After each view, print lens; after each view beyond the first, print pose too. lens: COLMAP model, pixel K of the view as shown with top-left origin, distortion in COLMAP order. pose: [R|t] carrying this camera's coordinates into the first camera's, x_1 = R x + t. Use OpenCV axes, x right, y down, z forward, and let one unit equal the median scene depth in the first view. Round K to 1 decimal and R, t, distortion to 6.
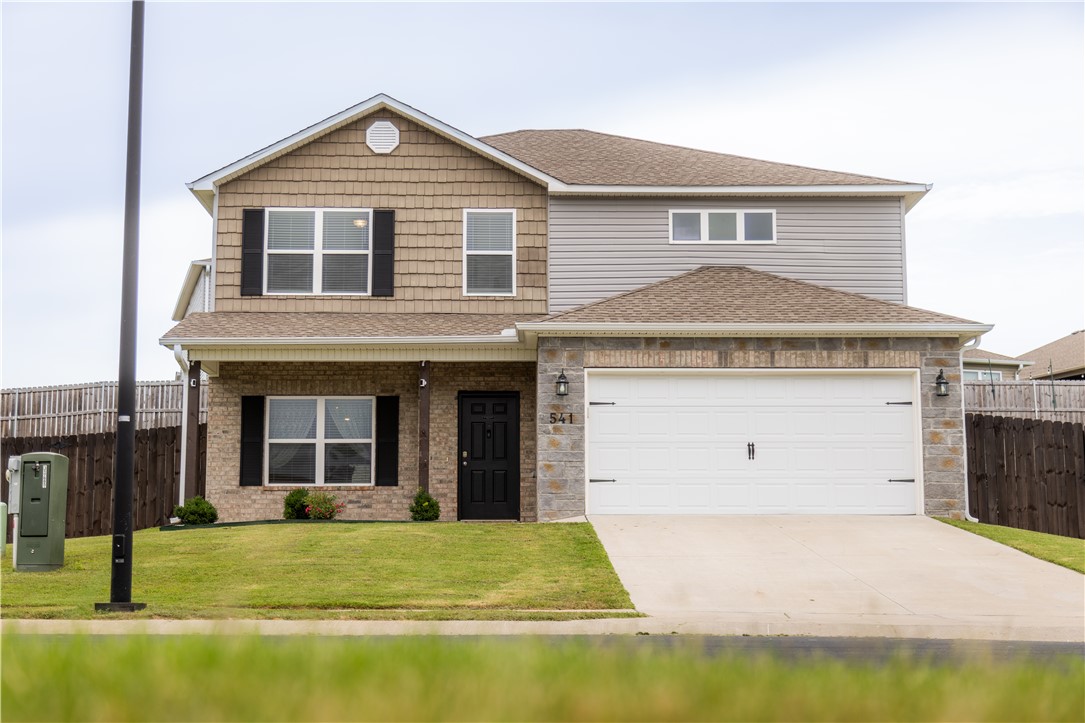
lens RADIAL K [[1479.3, 0, 542.4], [0, 1479.3, 362.3], [0, 0, 1]] dist [-0.005597, 0.000000]
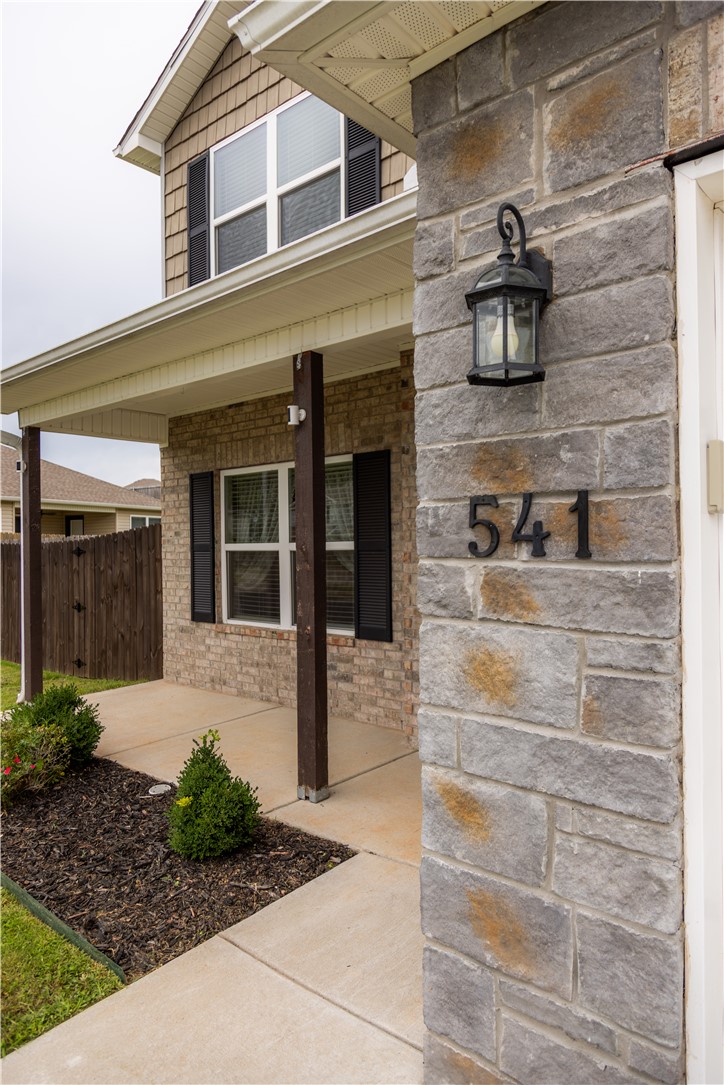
lens RADIAL K [[706.6, 0, 361.7], [0, 706.6, 541.9], [0, 0, 1]] dist [0.000961, 0.000810]
pose [[0.738205, -0.009979, -0.674502, 0.046726], [0.116218, 0.986821, 0.112594, 0.025725], [0.664490, -0.161506, 0.729636, 0.836449]]
